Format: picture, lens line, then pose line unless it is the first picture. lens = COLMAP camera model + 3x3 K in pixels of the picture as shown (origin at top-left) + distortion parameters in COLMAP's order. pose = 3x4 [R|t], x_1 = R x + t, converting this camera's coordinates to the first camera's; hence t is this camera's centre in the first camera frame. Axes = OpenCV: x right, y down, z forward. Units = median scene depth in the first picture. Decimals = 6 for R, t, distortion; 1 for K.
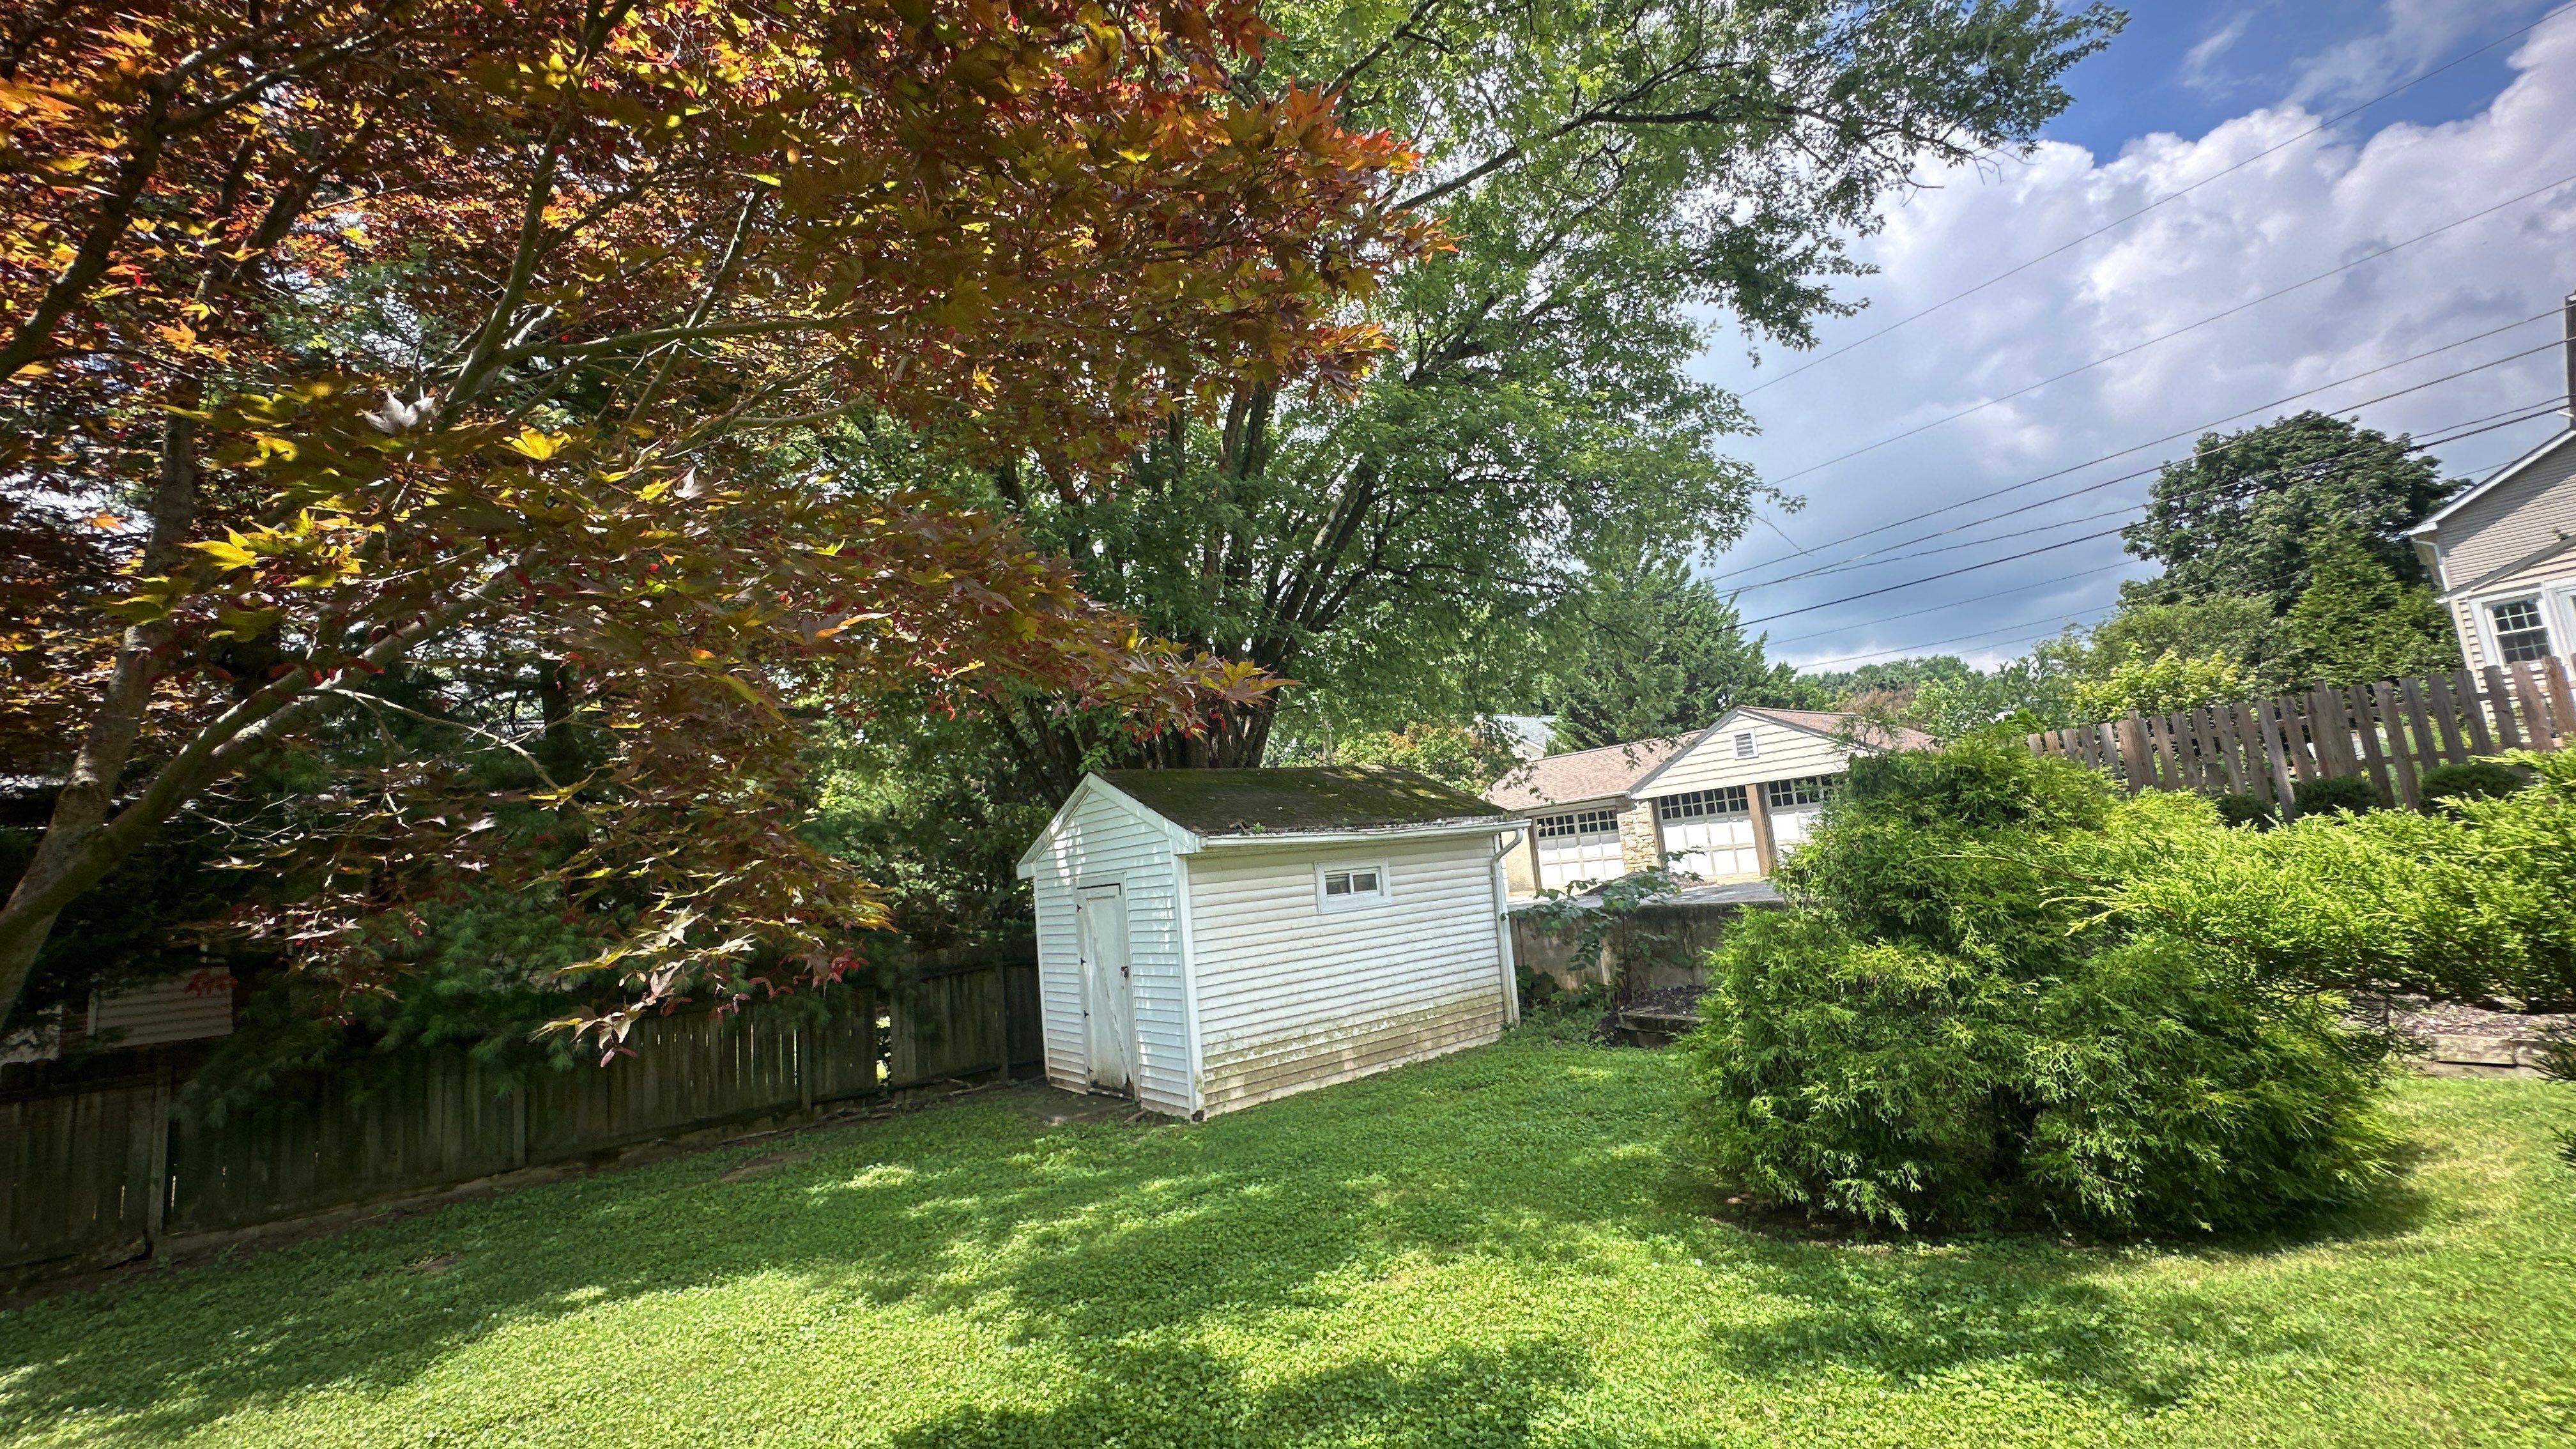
lens RADIAL K [[1015.8, 0, 1288.0], [0, 1015.8, 724.5], [0, 0, 1]] dist [-0.000030, -0.000103]
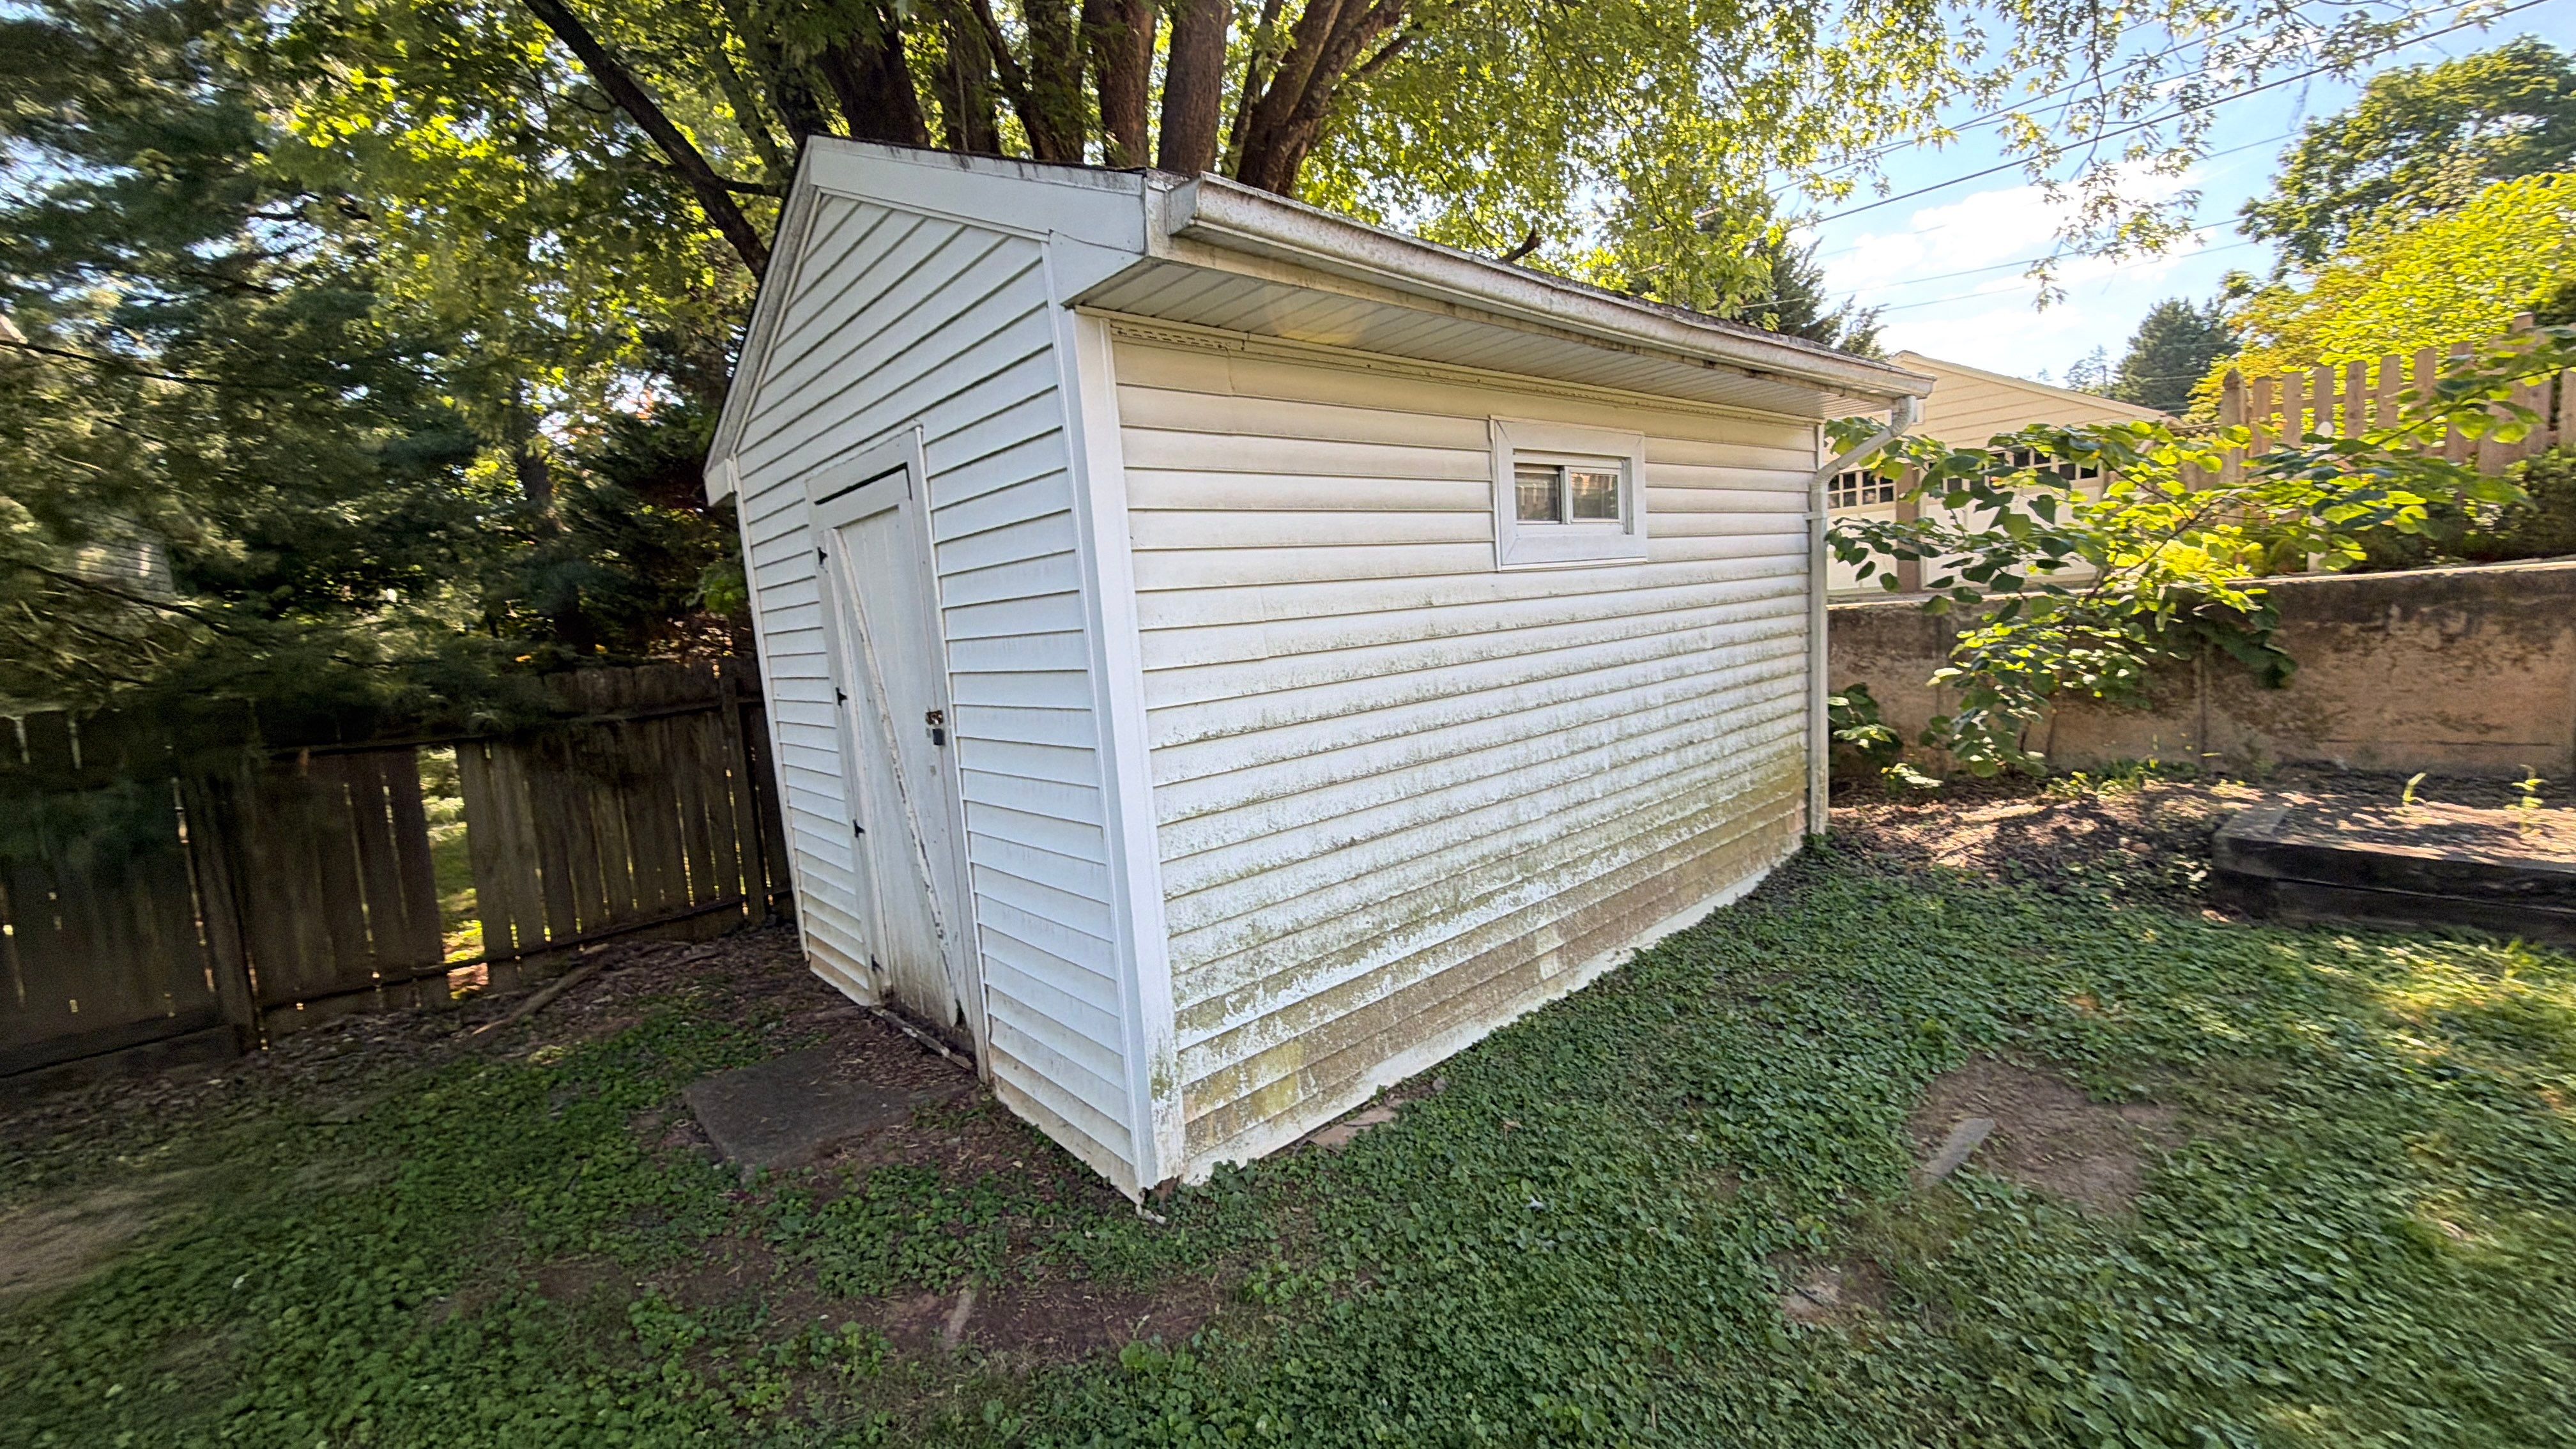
lens RADIAL K [[1015.8, 0, 1288.0], [0, 1015.8, 724.5], [0, 0, 1]] dist [-0.000030, -0.000103]
pose [[0.997831, 0.007154, 0.065439, -0.064508], [-0.023210, 0.968469, 0.248050, 0.153981], [-0.061601, -0.249031, 0.966534, 0.656070]]
